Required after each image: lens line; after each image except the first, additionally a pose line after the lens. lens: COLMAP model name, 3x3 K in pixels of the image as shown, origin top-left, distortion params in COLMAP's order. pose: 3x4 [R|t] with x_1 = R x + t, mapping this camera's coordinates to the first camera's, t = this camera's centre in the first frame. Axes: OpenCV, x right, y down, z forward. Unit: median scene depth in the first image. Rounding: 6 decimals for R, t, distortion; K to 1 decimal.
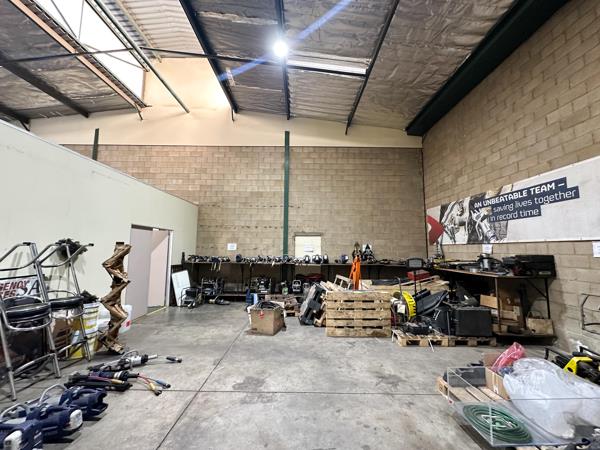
lens RADIAL K [[239.4, 0, 300.4], [0, 239.4, 224.6], [0, 0, 1]] dist [-0.005905, 0.001211]
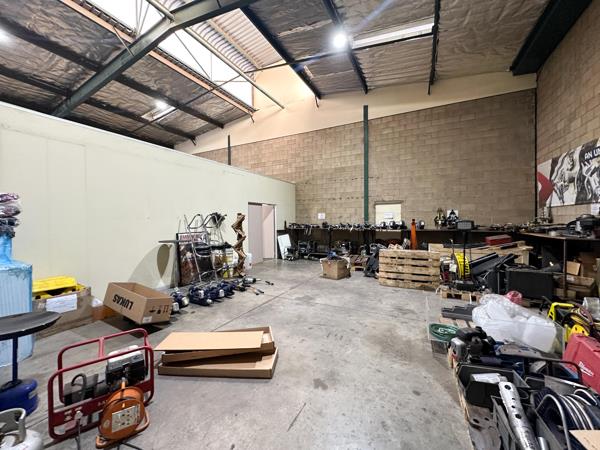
lens RADIAL K [[239.4, 0, 298.6], [0, 239.4, 223.7], [0, 0, 1]] dist [-0.005905, 0.001211]
pose [[0.887940, -0.011306, -0.459821, 0.209011], [0.064462, 0.992890, 0.100067, 0.002562], [0.455421, -0.118494, 0.882356, -0.161379]]
